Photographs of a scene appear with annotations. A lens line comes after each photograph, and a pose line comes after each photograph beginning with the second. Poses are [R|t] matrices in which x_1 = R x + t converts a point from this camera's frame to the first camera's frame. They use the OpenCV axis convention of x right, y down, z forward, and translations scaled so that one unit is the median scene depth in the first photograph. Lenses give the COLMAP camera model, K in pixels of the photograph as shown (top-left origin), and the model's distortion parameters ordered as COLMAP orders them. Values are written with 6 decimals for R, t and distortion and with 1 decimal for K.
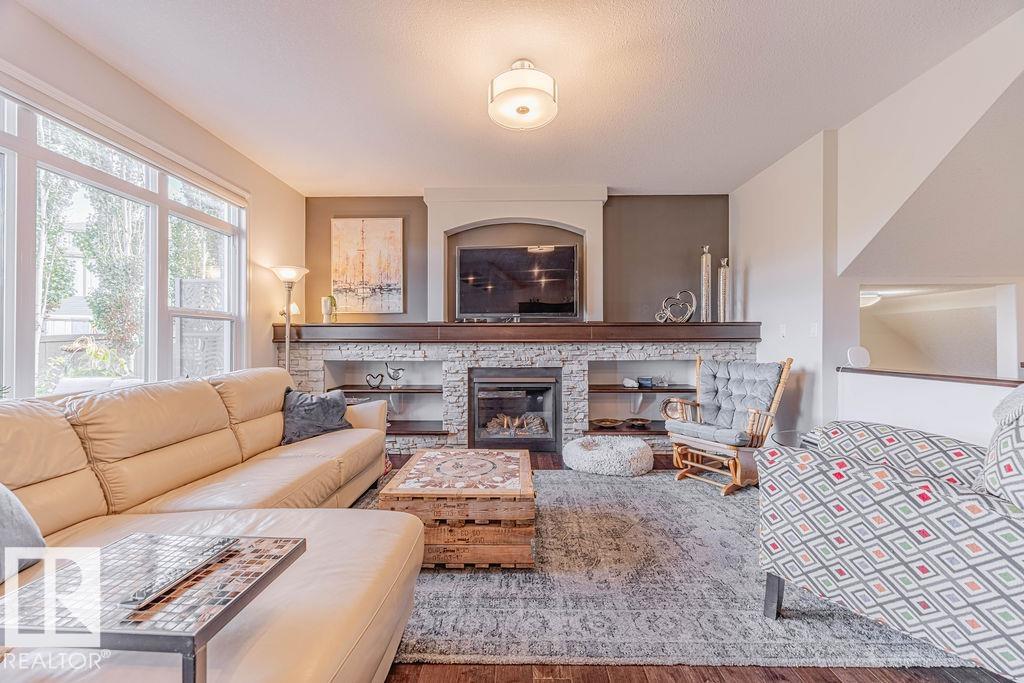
lens RADIAL K [[386.6, 0, 512.9], [0, 386.6, 343.5], [0, 0, 1]] dist [-0.001827, -0.000651]
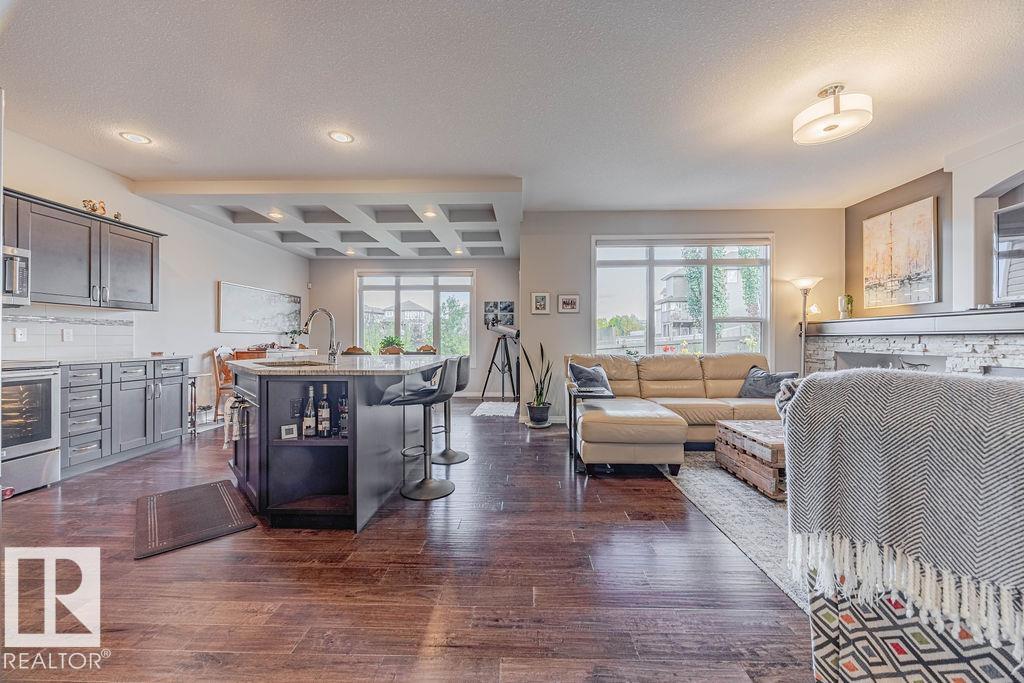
lens RADIAL K [[386.6, 0, 512.0], [0, 386.6, 340.4], [0, 0, 1]] dist [-0.001827, -0.000651]
pose [[-0.022534, 0.001534, -0.999745, 0.695646], [-0.002728, 0.999995, 0.001596, 0.010419], [0.999742, 0.002763, -0.022529, 0.053877]]
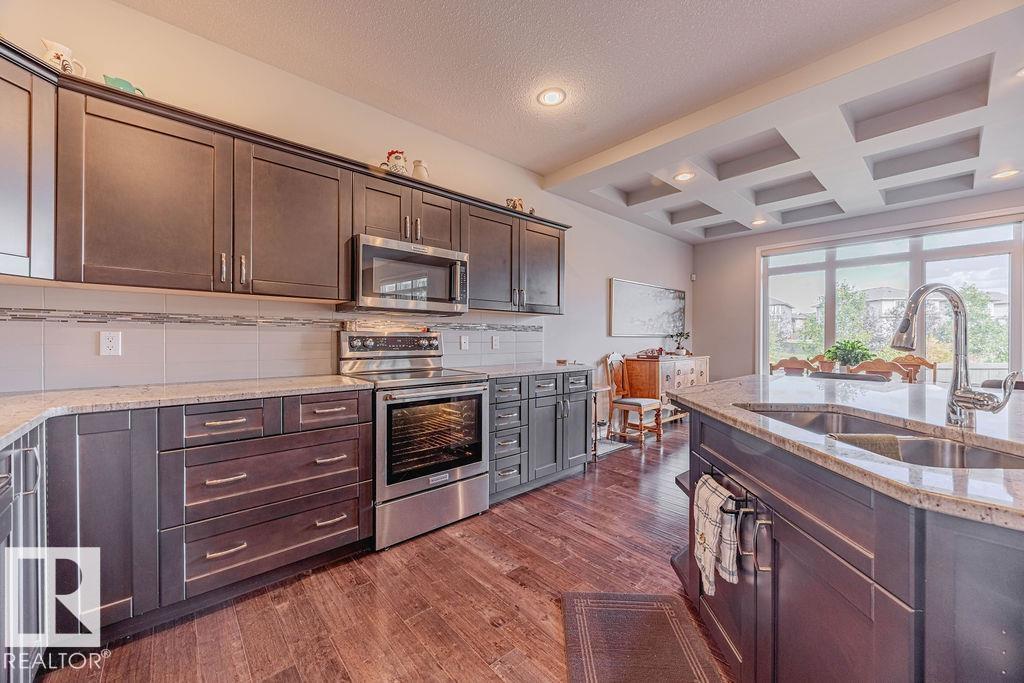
lens RADIAL K [[386.6, 0, 516.4], [0, 386.6, 340.3], [0, 0, 1]] dist [-0.001827, -0.000651]
pose [[-0.740634, 0.001788, -0.671906, 0.376556], [-0.002594, 0.999981, 0.005520, -0.007374], [0.671903, 0.005831, -0.740616, -0.319626]]
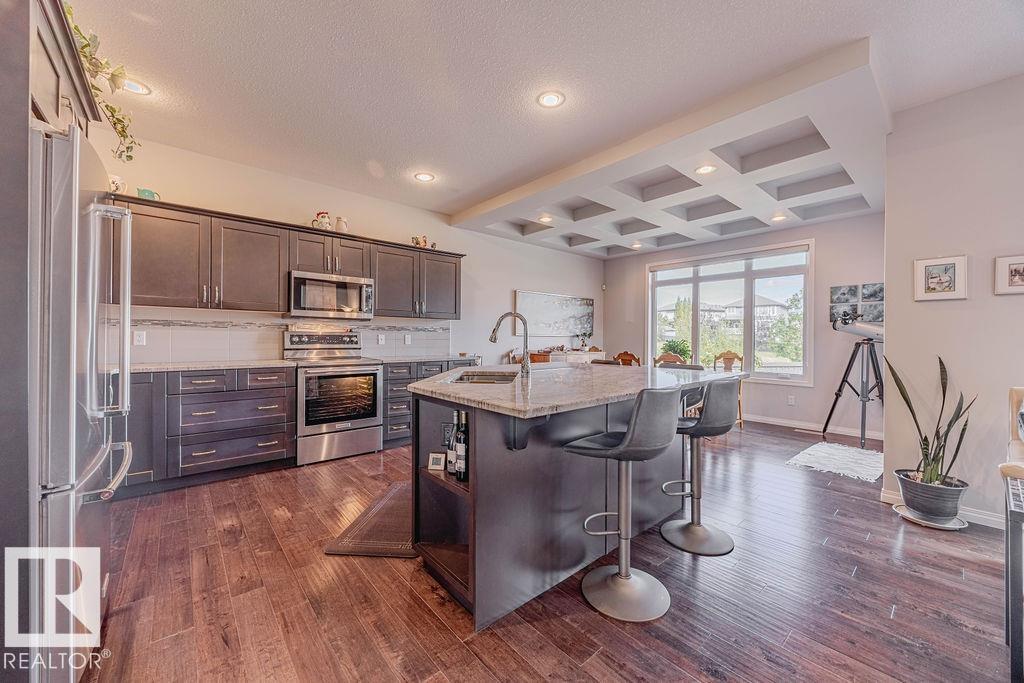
lens RADIAL K [[386.6, 0, 514.8], [0, 386.6, 339.4], [0, 0, 1]] dist [-0.001827, -0.000651]
pose [[-0.748505, -0.001987, -0.663126, 0.374200], [-0.007637, 0.999955, 0.005623, -0.007293], [0.663085, 0.009273, -0.748487, 0.132244]]
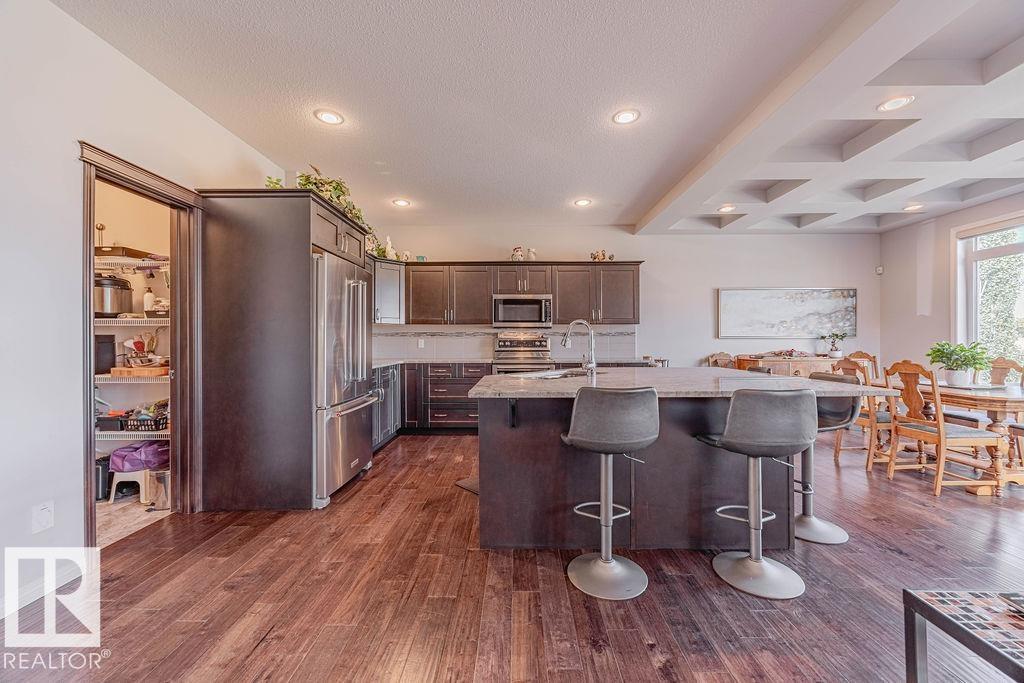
lens RADIAL K [[386.6, 0, 513.4], [0, 386.6, 338.7], [0, 0, 1]] dist [-0.001827, -0.000651]
pose [[-0.999992, 0.003166, 0.002407, 0.094673], [0.003158, 0.999990, -0.003319, -0.011123], [-0.002417, -0.003311, -0.999992, 0.376332]]
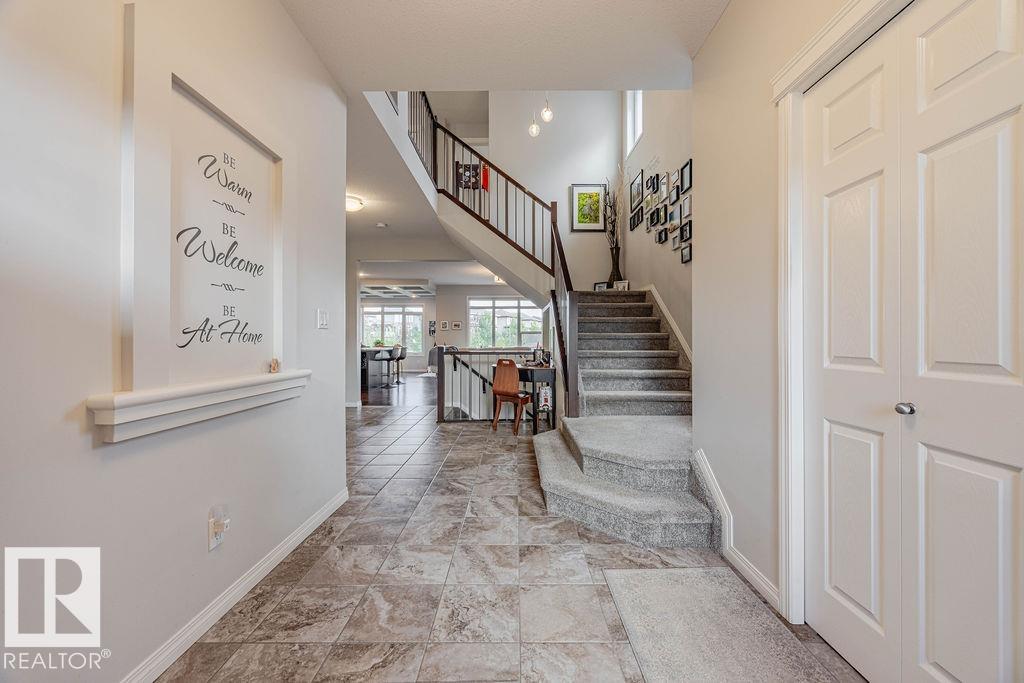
lens RADIAL K [[386.6, 0, 516.8], [0, 386.6, 340.6], [0, 0, 1]] dist [-0.001827, -0.000651]
pose [[0.009094, -0.000367, -0.999959, 2.371651], [-0.003193, 0.999995, -0.000396, 0.003205], [0.999954, 0.003196, 0.009093, 0.650444]]
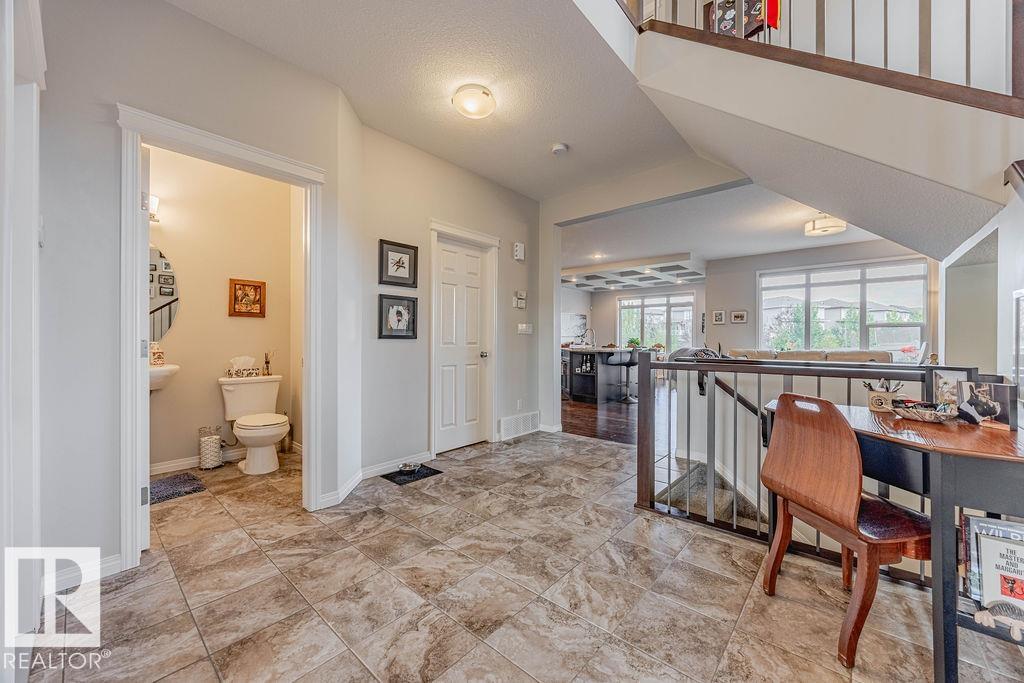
lens RADIAL K [[386.6, 0, 515.8], [0, 386.6, 342.8], [0, 0, 1]] dist [-0.001827, -0.000651]
pose [[-0.657626, 0.005072, -0.753327, 1.655732], [-0.004433, 0.999934, 0.010603, 0.004592], [0.753331, 0.010313, -0.657560, 0.661470]]
